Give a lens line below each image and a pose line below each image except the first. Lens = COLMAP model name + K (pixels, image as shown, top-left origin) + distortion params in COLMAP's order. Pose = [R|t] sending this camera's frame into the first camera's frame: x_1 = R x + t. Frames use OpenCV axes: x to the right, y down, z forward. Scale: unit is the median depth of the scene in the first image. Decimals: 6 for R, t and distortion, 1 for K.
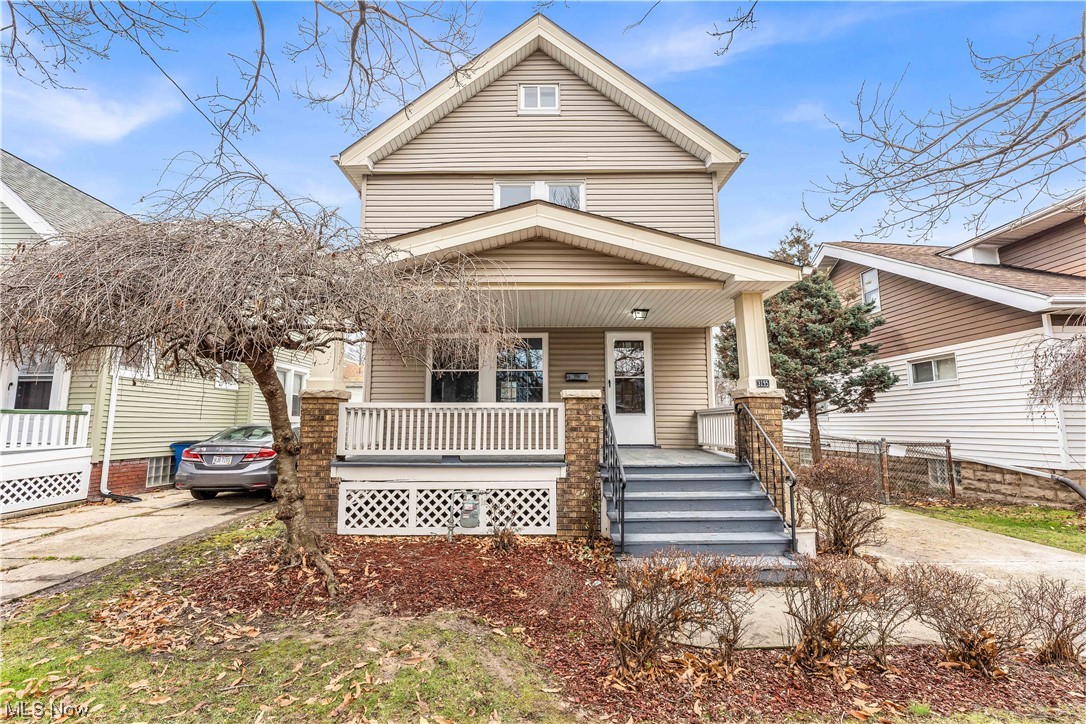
lens RADIAL K [[436.7, 0, 538.3], [0, 436.7, 368.9], [0, 0, 1]] dist [-0.001552, -0.000423]
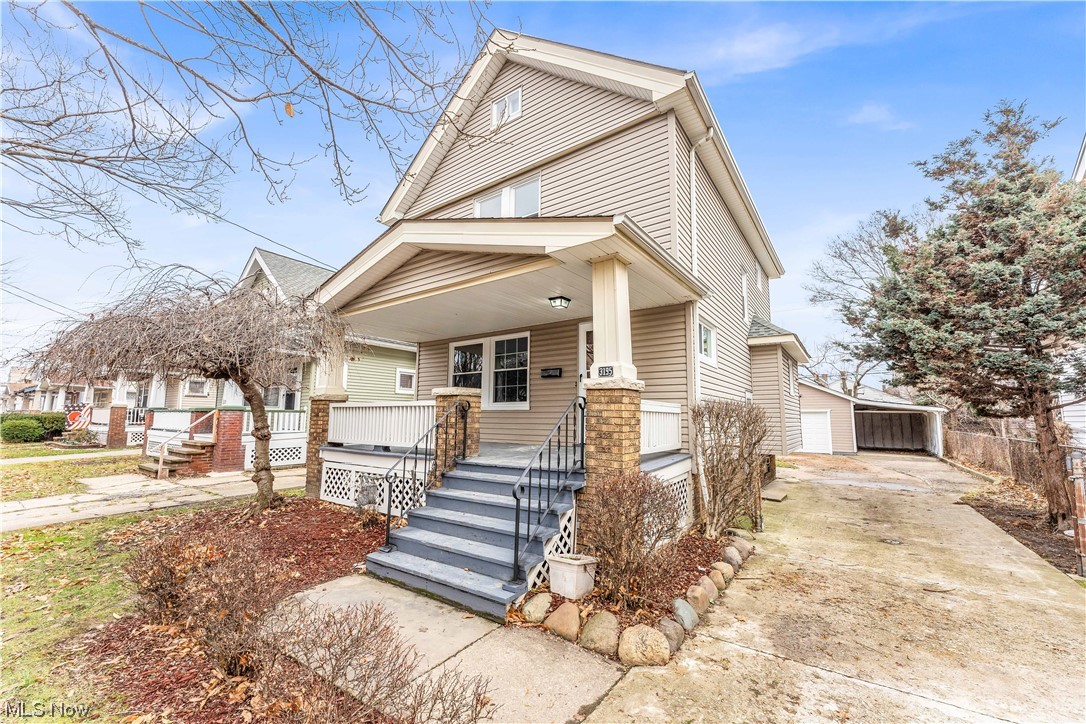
lens RADIAL K [[418.1, 0, 548.2], [0, 418.1, 369.0], [0, 0, 1]] dist [-0.000904, -0.000158]
pose [[0.822658, -0.060242, -0.565337, 0.841953], [0.062144, 0.997940, -0.015911, 0.033497], [0.565131, -0.022043, 0.824707, 0.307294]]
